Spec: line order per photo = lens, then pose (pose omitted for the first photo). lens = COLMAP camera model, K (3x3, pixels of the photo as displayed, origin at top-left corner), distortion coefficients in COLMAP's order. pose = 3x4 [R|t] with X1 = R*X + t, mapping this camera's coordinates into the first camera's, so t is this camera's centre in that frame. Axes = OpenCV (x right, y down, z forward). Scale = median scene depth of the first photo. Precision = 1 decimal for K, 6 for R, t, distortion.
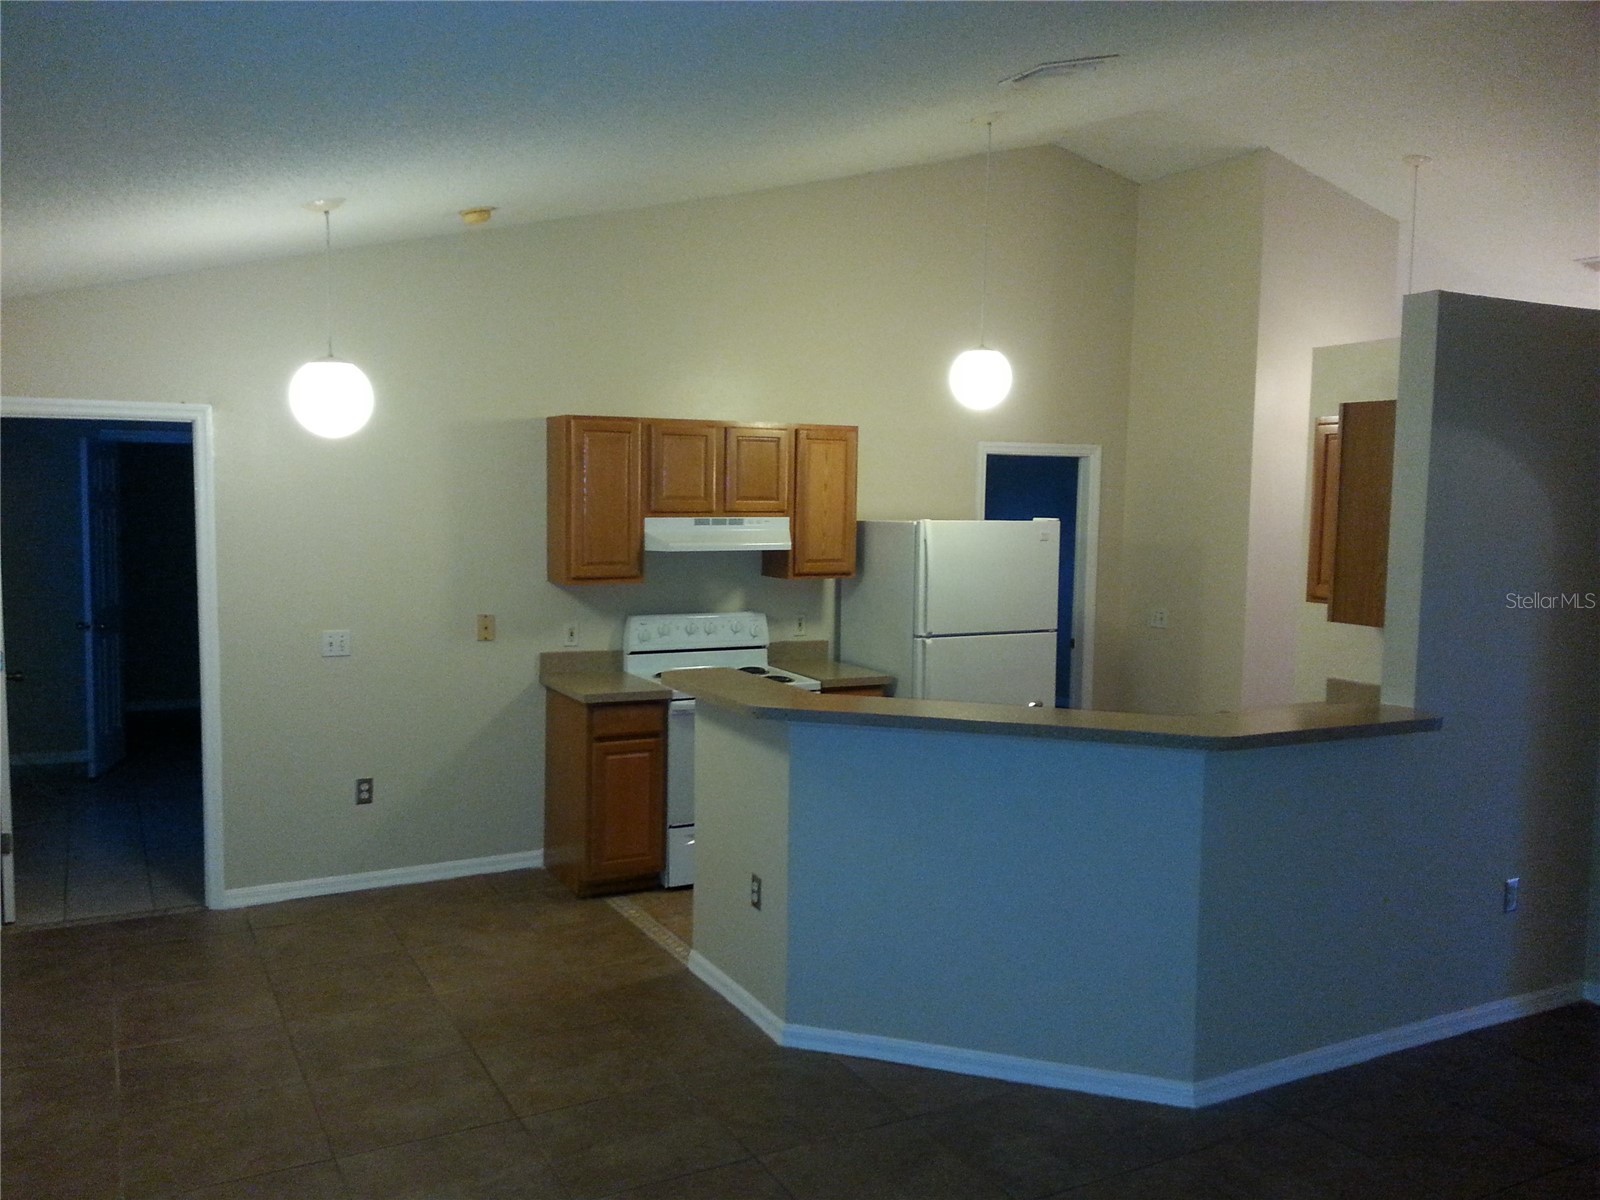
lens RADIAL K [[1271.8, 0, 844.1], [0, 1271.8, 599.1], [0, 0, 1]] dist [-0.003377, 0.168045]
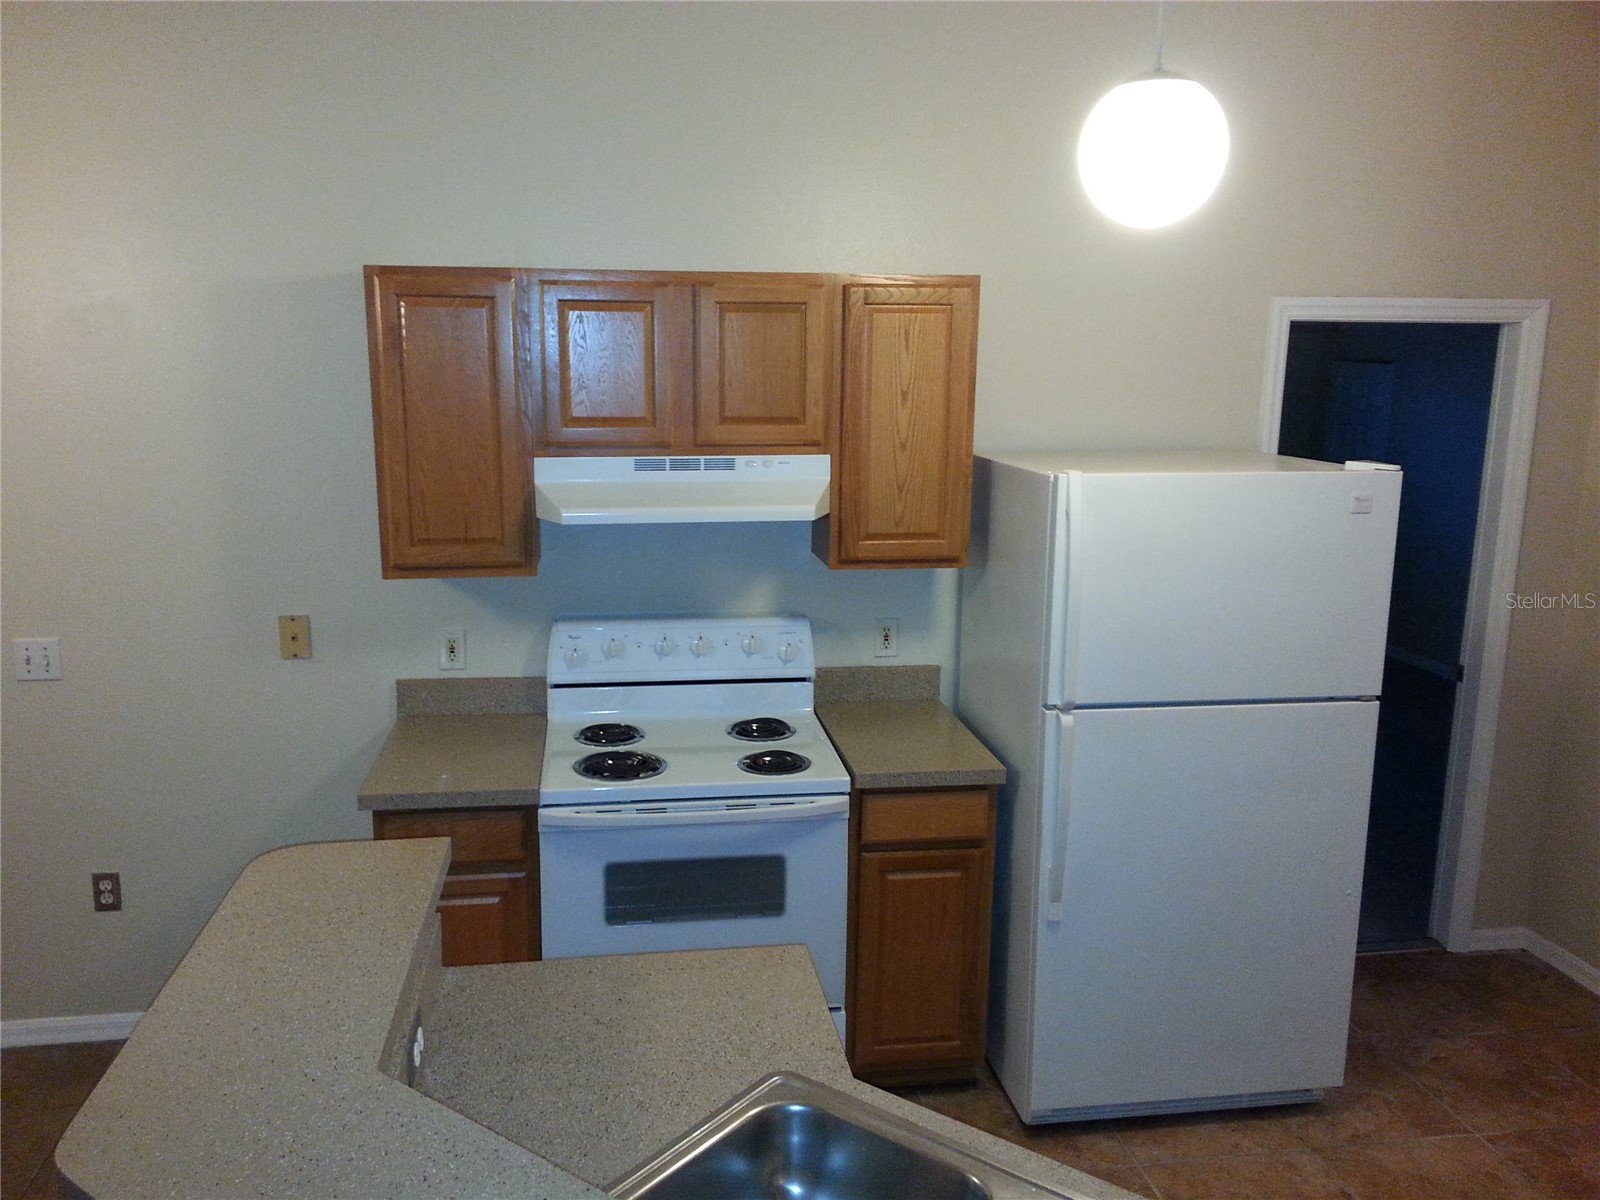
lens RADIAL K [[1291.7, 0, 795.5], [0, 1291.7, 594.0], [0, 0, 1]] dist [0.089355, -0.136587]
pose [[0.934777, 0.063340, -0.349543, 0.136530], [-0.026849, 0.993758, 0.108276, -0.064684], [0.354219, -0.091829, 0.930643, 0.484162]]
